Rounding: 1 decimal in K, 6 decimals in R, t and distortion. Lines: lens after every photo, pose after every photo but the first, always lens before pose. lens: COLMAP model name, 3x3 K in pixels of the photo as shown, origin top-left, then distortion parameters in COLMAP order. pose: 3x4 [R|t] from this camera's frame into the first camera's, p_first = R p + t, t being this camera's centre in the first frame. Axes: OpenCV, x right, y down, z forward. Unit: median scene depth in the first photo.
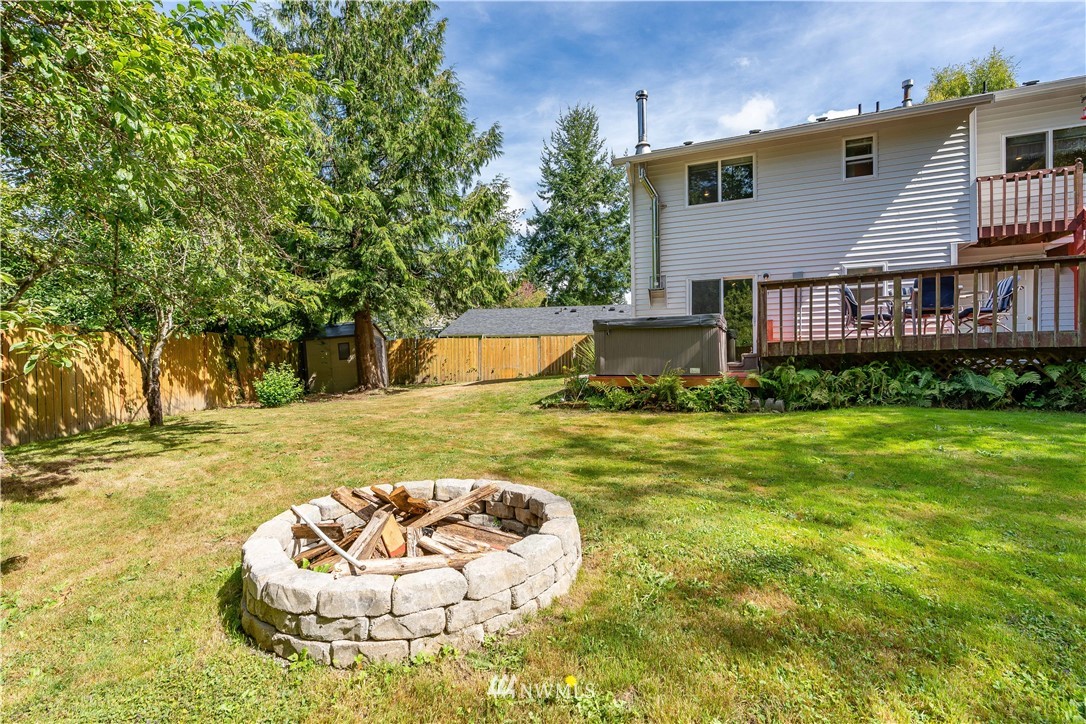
lens RADIAL K [[493.1, 0, 546.3], [0, 493.1, 370.6], [0, 0, 1]] dist [0.010771, -0.000025]
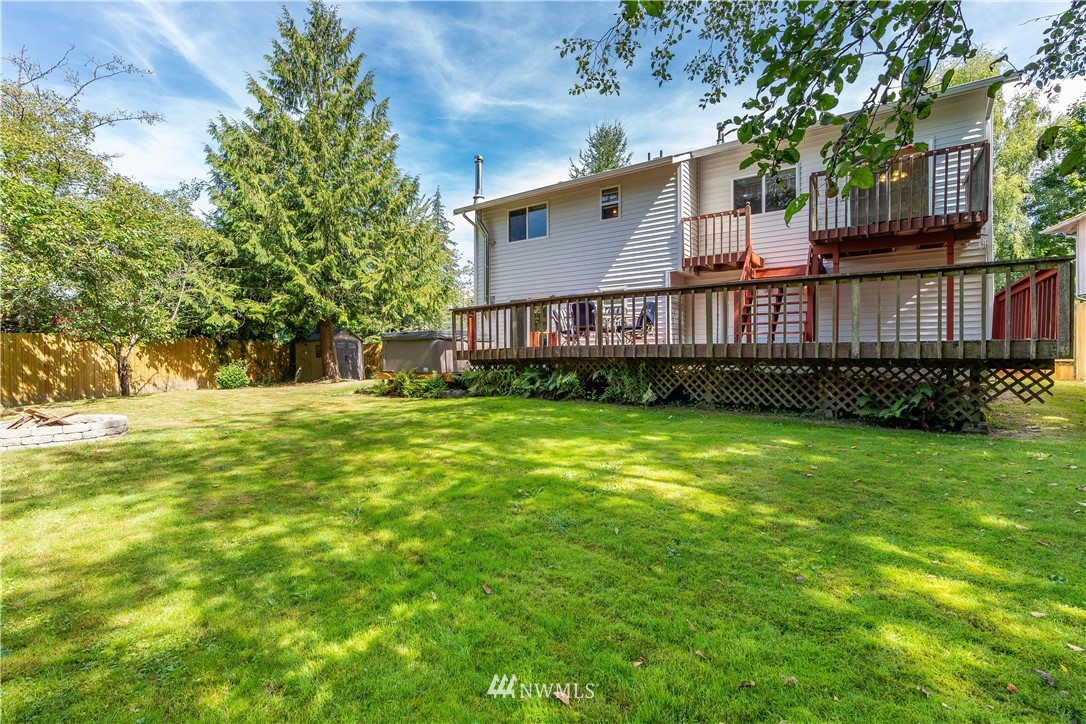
lens RADIAL K [[493.1, 0, 544.2], [0, 493.1, 356.5], [0, 0, 1]] dist [0.010771, -0.000025]
pose [[0.973031, 0.013516, -0.230276, 0.736139], [-0.019471, 0.999532, -0.023611, -0.008431], [0.229849, 0.027458, 0.972839, -0.237317]]
